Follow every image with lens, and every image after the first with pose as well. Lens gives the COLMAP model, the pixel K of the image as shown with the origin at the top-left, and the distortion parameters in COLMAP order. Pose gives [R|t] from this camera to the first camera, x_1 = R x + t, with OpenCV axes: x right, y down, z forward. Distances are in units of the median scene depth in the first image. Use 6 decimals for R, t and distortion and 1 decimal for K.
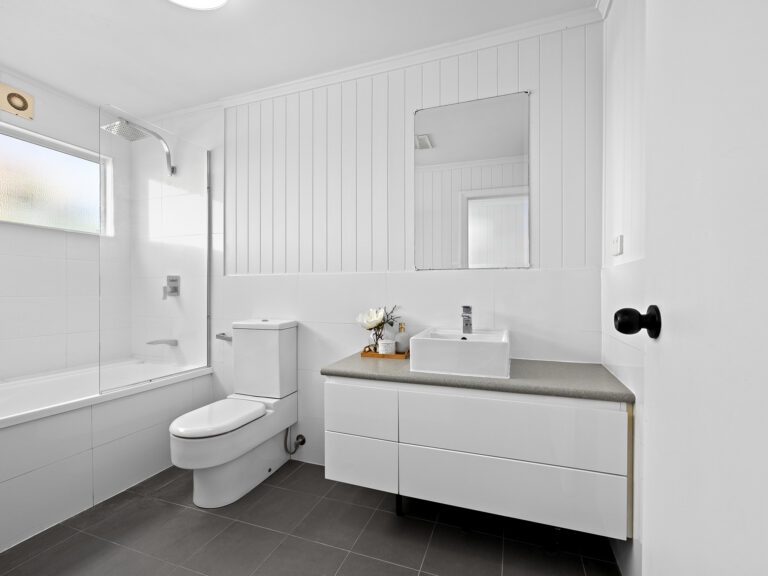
lens RADIAL K [[353.3, 0, 384.7], [0, 353.3, 289.5], [0, 0, 1]] dist [-0.004156, -0.000183]
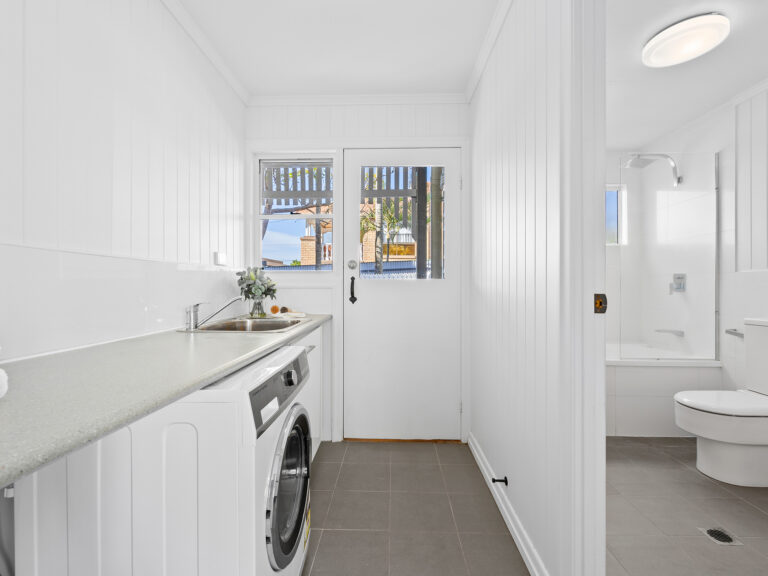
lens RADIAL K [[353.3, 0, 383.9], [0, 353.3, 289.0], [0, 0, 1]] dist [-0.004156, -0.000183]
pose [[0.325045, 0.003997, -0.945690, 0.166604], [-0.000713, 0.999992, 0.003981, 0.006242], [0.945698, -0.000619, 0.325045, -0.272429]]
